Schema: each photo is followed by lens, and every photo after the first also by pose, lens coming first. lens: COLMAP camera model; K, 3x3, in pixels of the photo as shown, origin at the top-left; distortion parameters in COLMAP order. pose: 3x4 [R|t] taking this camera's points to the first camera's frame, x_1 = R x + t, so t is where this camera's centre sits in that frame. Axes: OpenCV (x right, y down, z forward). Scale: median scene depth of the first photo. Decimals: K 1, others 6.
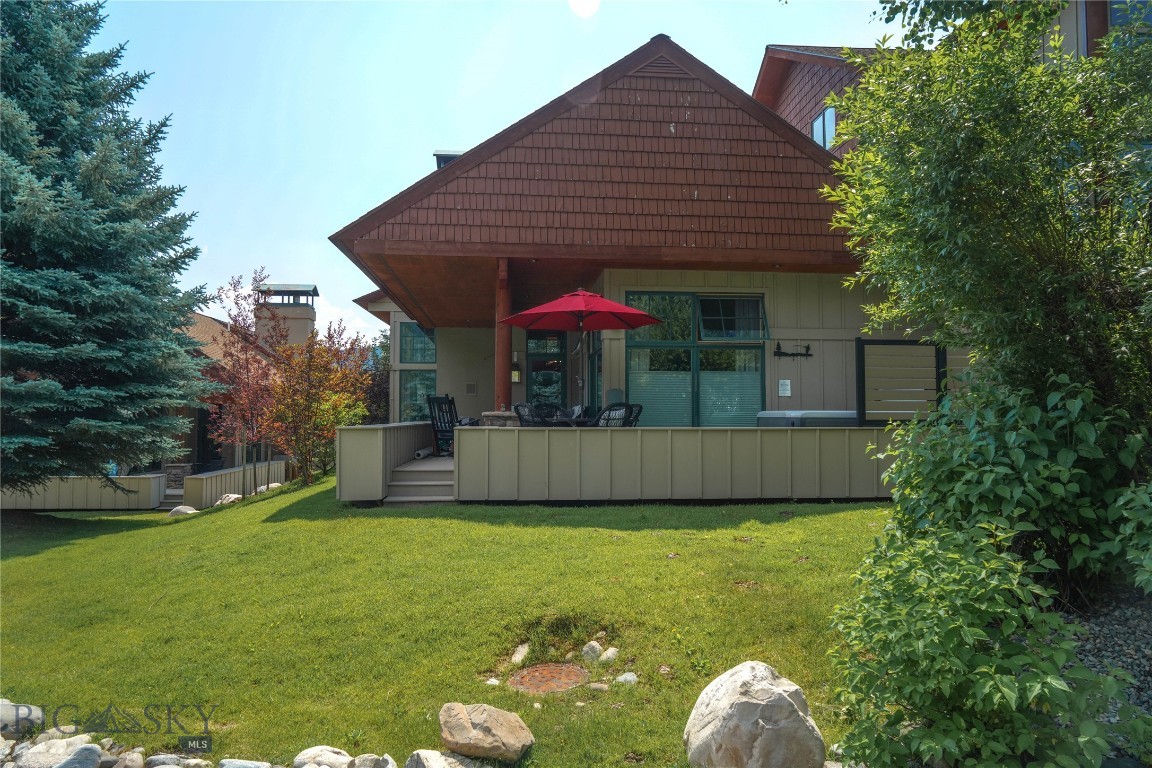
lens RADIAL K [[831.2, 0, 575.2], [0, 831.2, 380.2], [0, 0, 1]] dist [-0.003900, -0.002583]
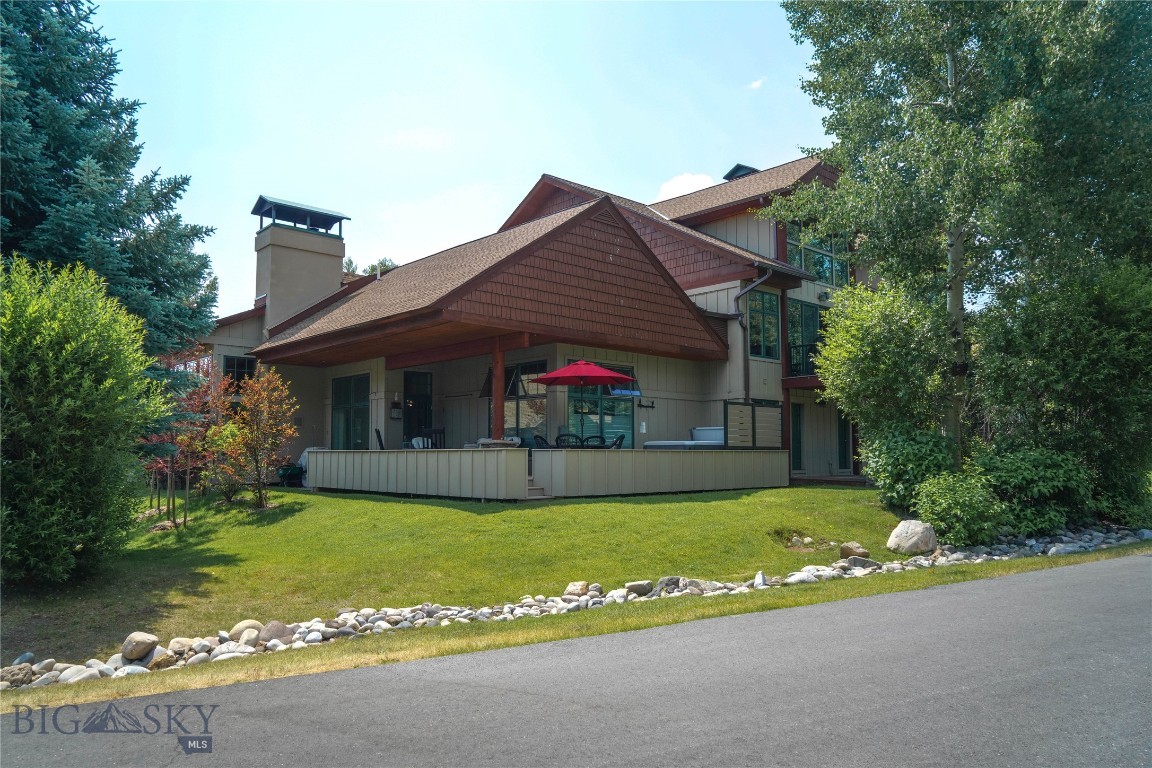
lens RADIAL K [[831.2, 0, 575.0], [0, 831.2, 388.3], [0, 0, 1]] dist [-0.003900, -0.002583]
pose [[0.805978, 0.057796, 0.589118, -0.822420], [-0.039517, 0.998255, -0.043871, 0.009383], [-0.590625, 0.012079, 0.806855, -0.202166]]
